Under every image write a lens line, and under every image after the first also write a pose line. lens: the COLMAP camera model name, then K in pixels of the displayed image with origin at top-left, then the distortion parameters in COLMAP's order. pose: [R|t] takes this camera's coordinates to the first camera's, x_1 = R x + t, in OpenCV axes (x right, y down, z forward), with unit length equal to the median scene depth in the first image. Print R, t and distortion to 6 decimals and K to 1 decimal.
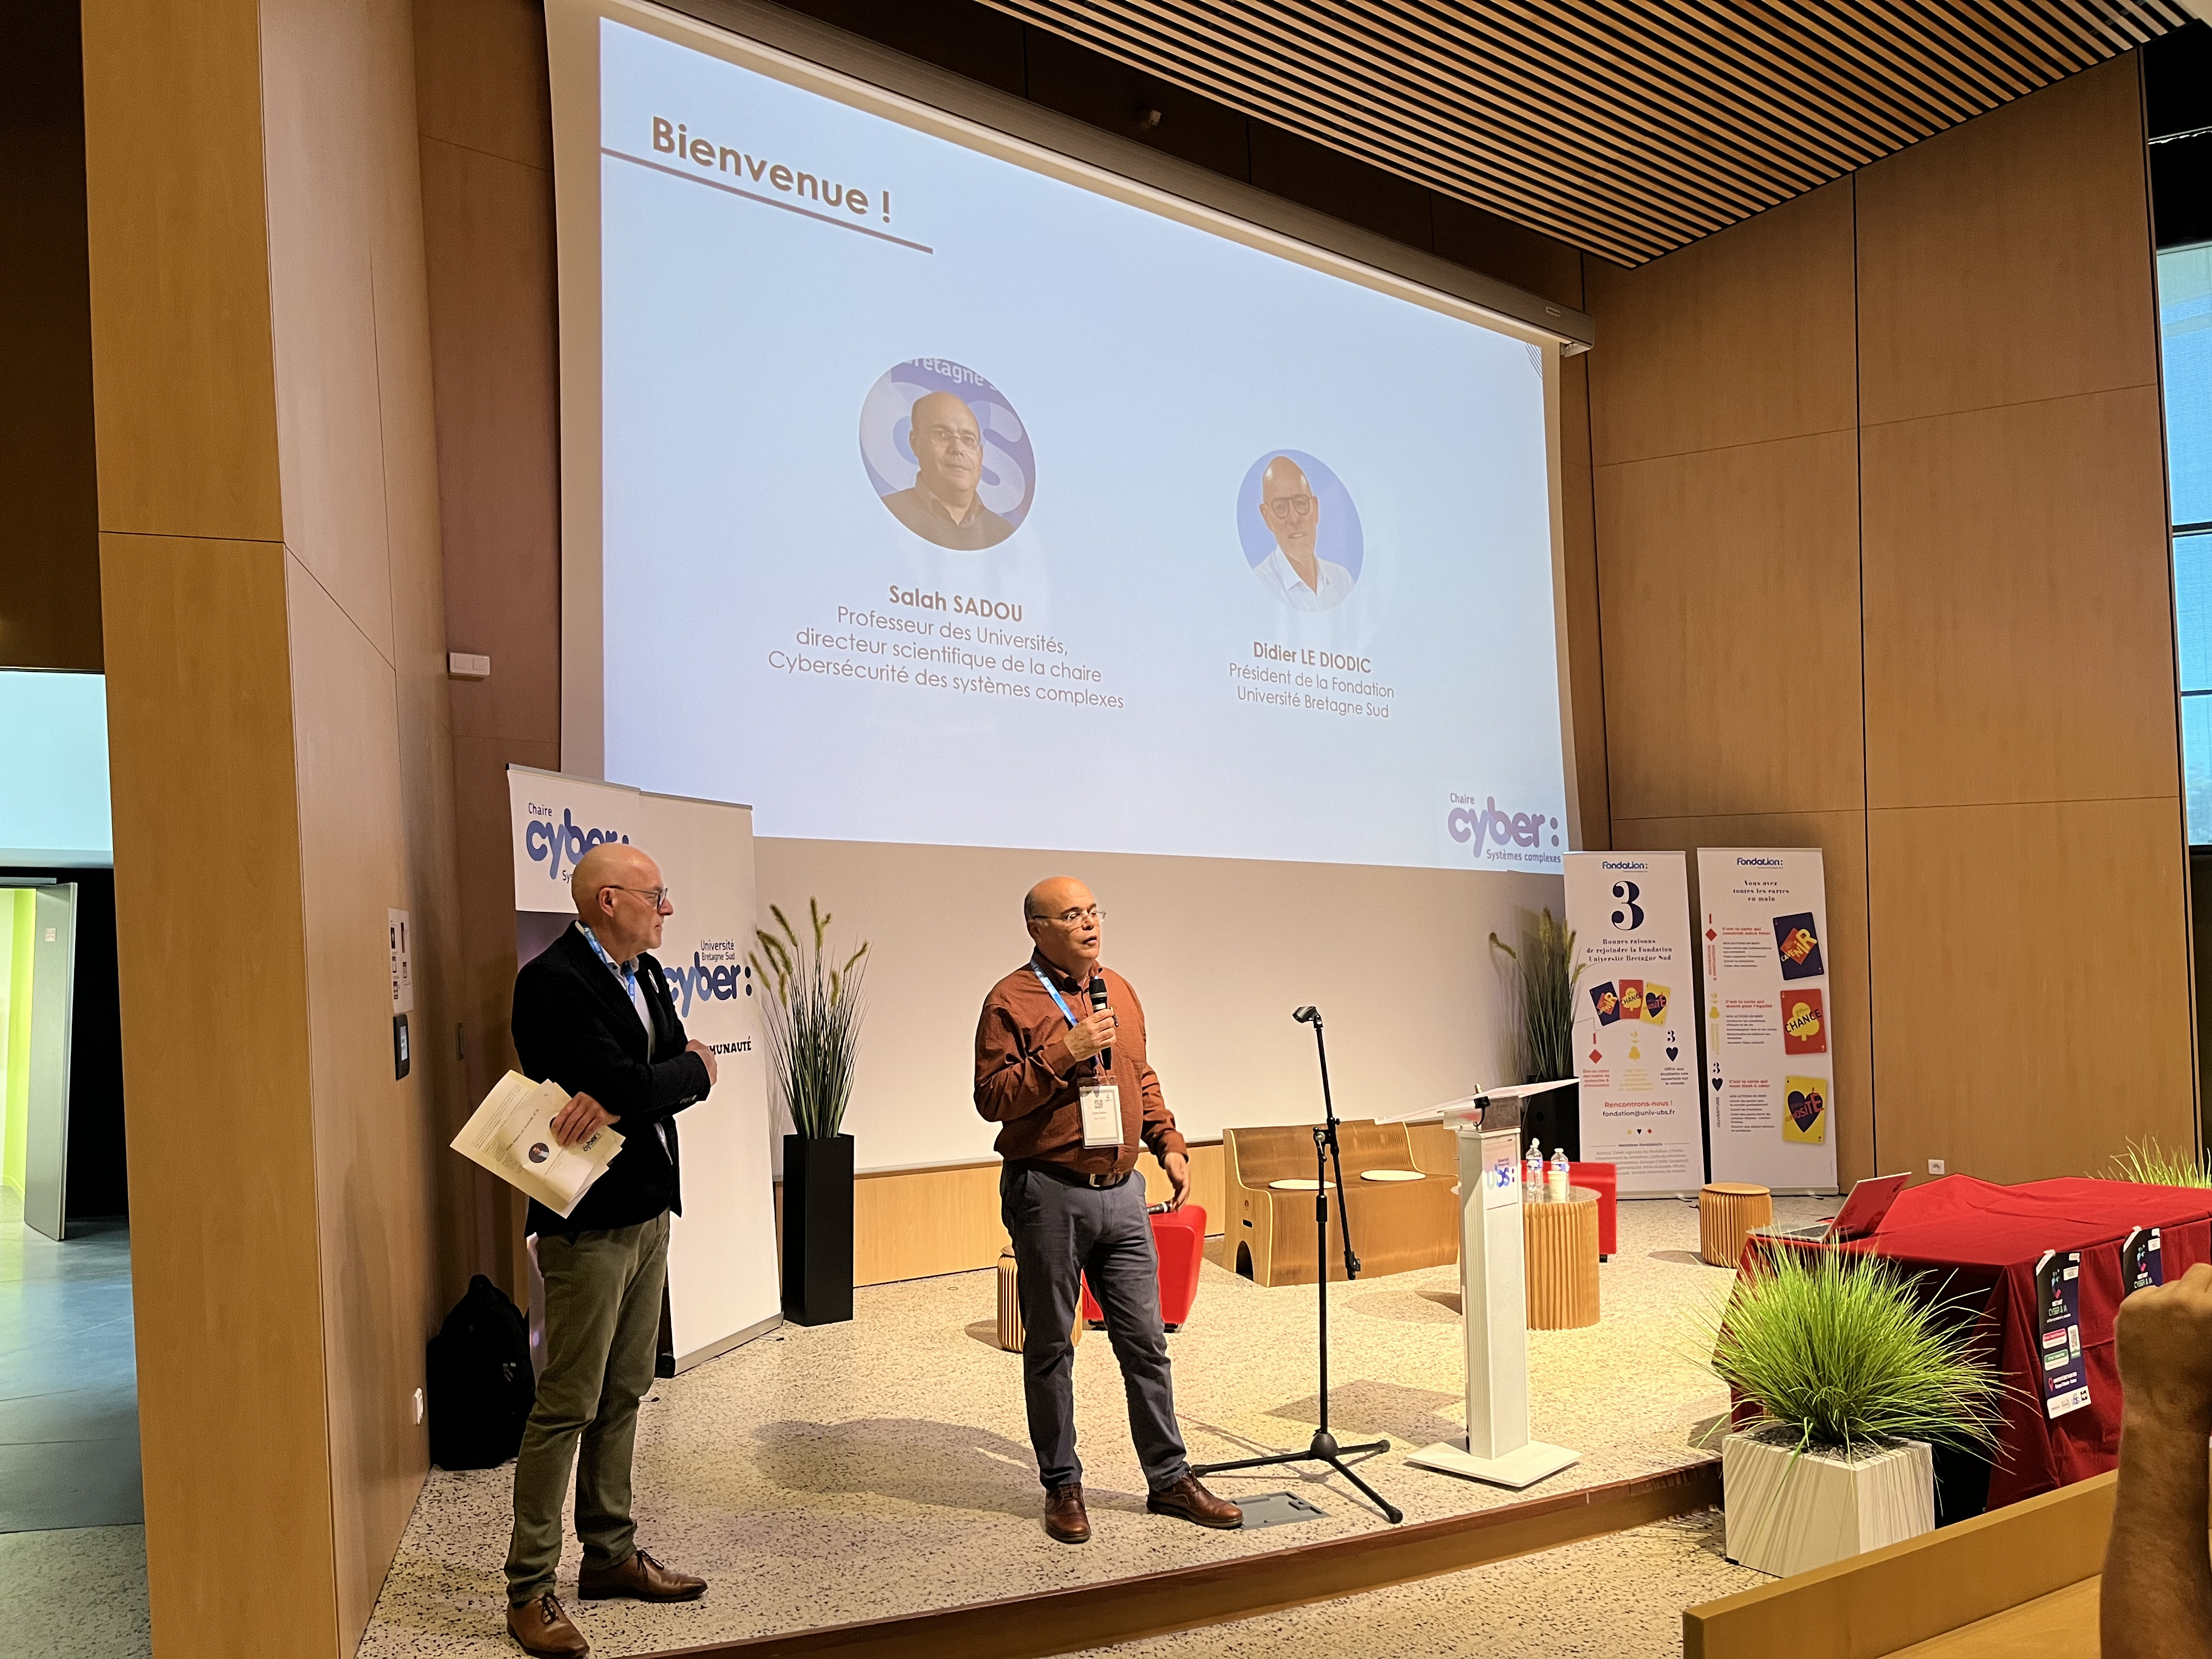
lens RADIAL K [[1660.2, 0, 1106.3], [0, 1660.2, 829.4], [0, 0, 1]] dist [0.039647, -0.015538]
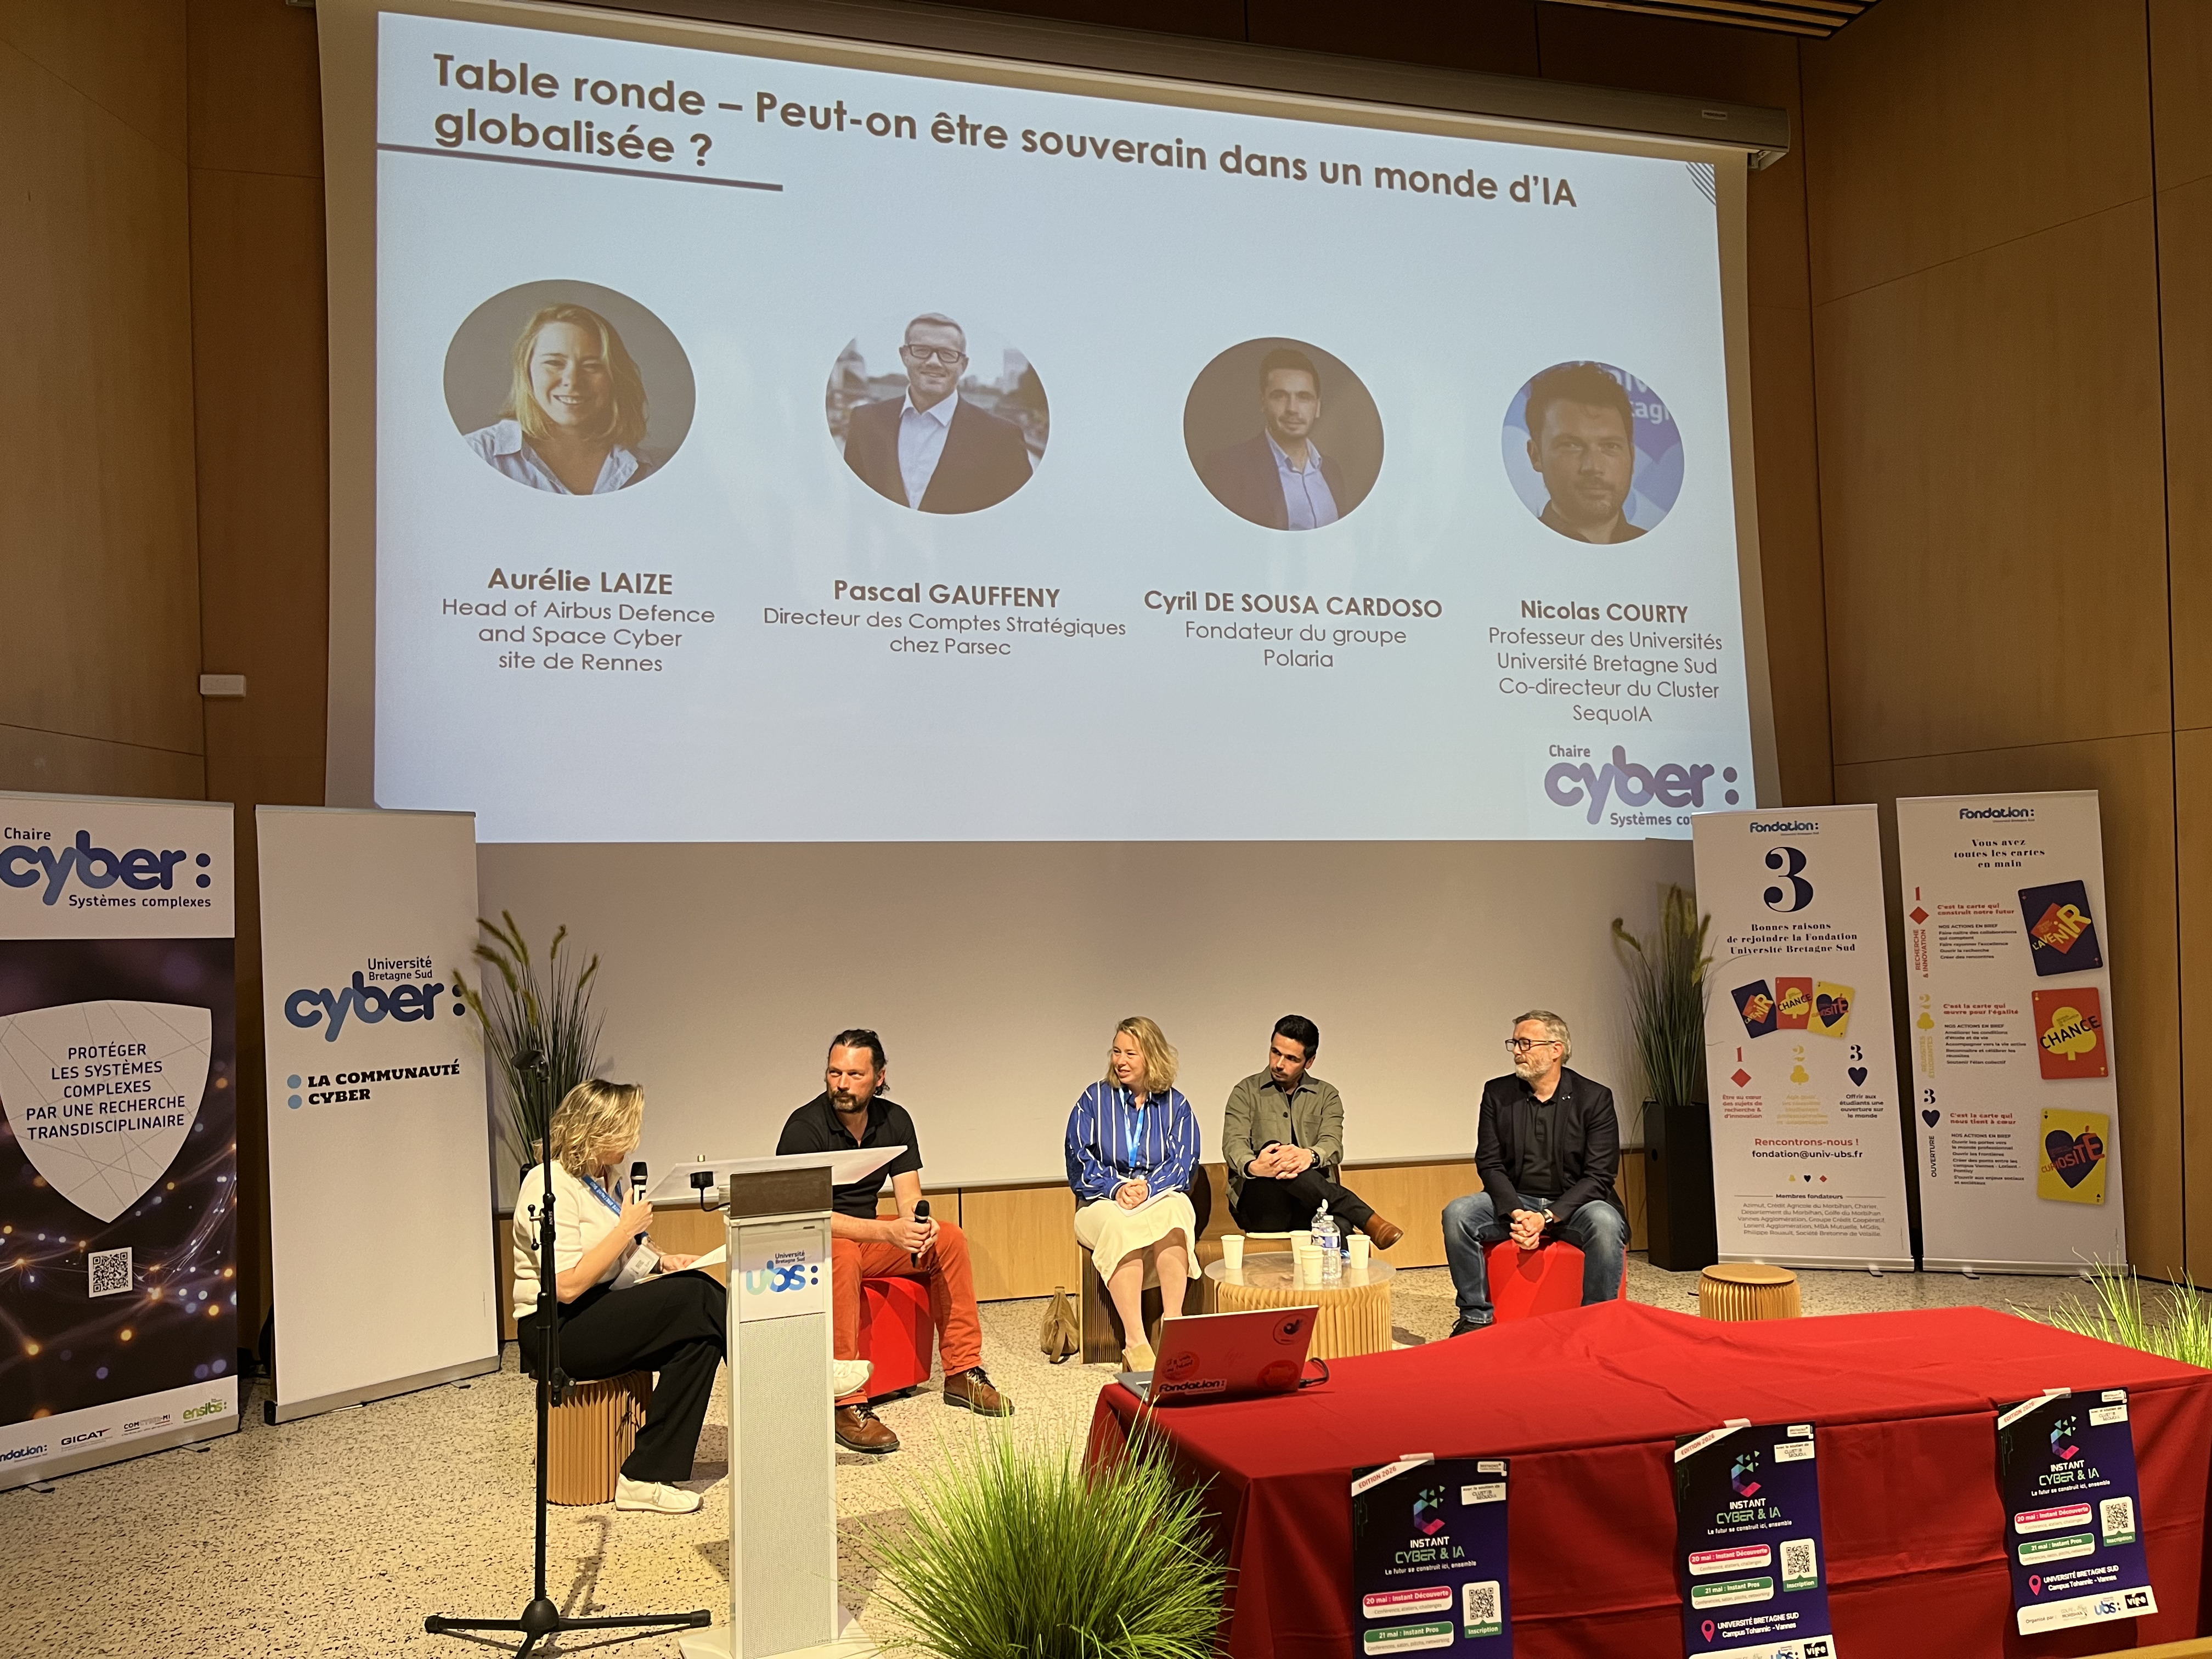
lens RADIAL K [[1660.2, 0, 1103.6], [0, 1660.2, 827.5], [0, 0, 1]] dist [0.039647, -0.015538]
pose [[0.921293, -0.043044, -0.386480, 0.319611], [0.047101, 0.998890, 0.001031, 0.006738], [0.386007, -0.019153, 0.922297, 0.180287]]
